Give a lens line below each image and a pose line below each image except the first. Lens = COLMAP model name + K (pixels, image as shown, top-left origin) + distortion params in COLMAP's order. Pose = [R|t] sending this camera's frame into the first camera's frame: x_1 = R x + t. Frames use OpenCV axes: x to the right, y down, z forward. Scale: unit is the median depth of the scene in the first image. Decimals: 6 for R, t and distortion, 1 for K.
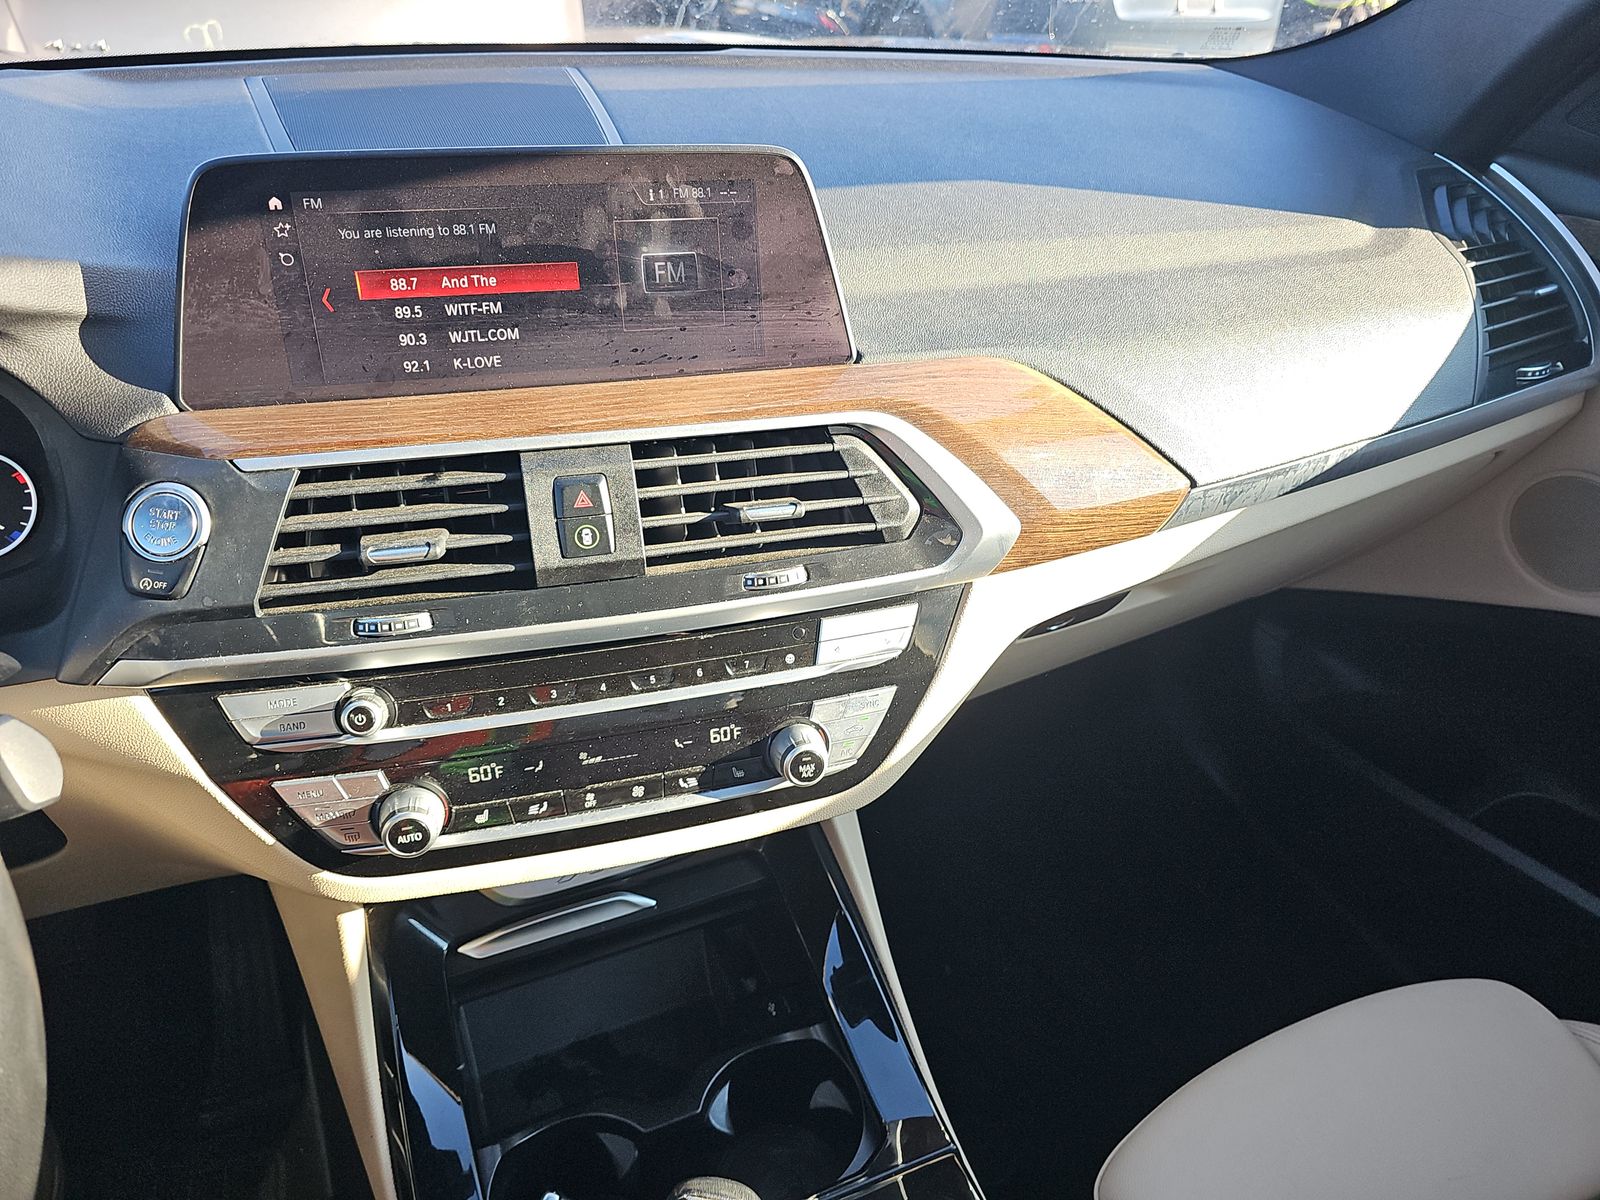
lens RADIAL K [[1072.1, 0, 801.6], [0, 1072.1, 600.8], [0, 0, 1]] dist [0.008597, 0.001111]
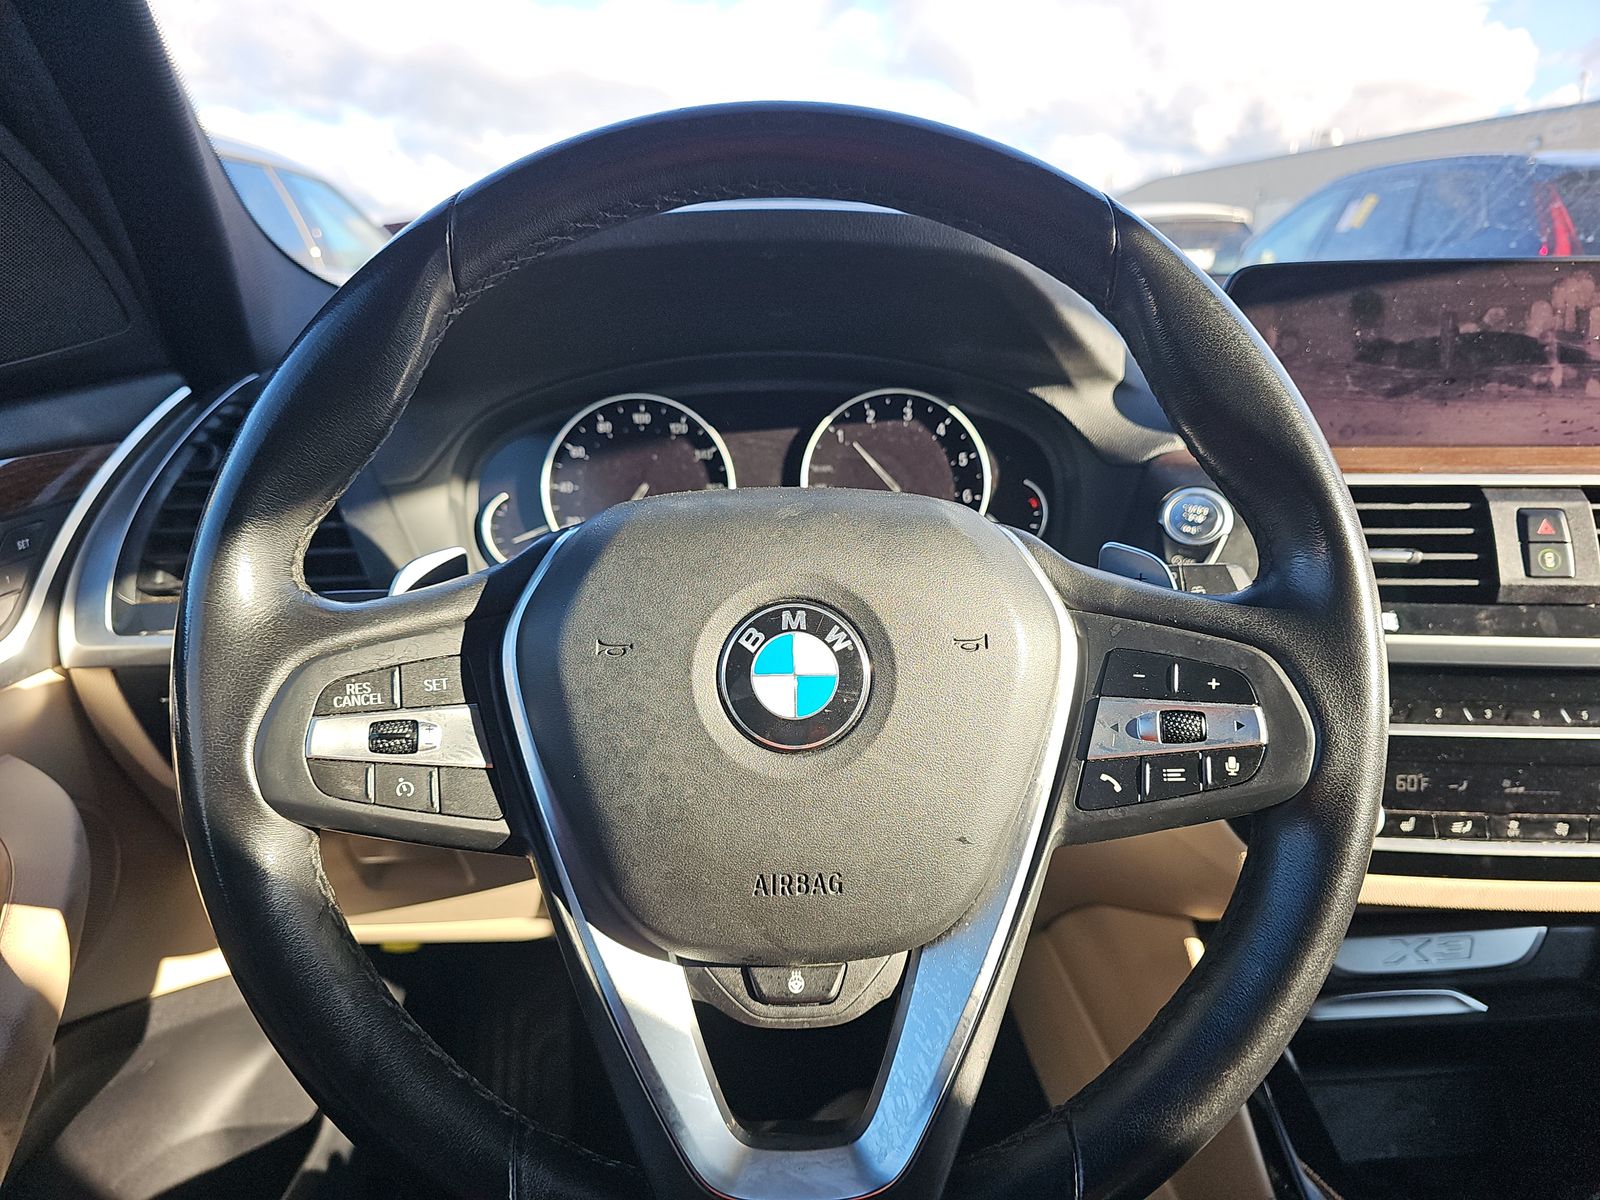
lens RADIAL K [[1072.1, 0, 800.1], [0, 1072.1, 601.8], [0, 0, 1]] dist [0.008597, 0.001111]
pose [[0.940549, 0.044116, -0.336780, -0.539283], [-0.146118, 0.947644, -0.283939, 0.400702], [0.306621, 0.316268, 0.897752, -0.218571]]
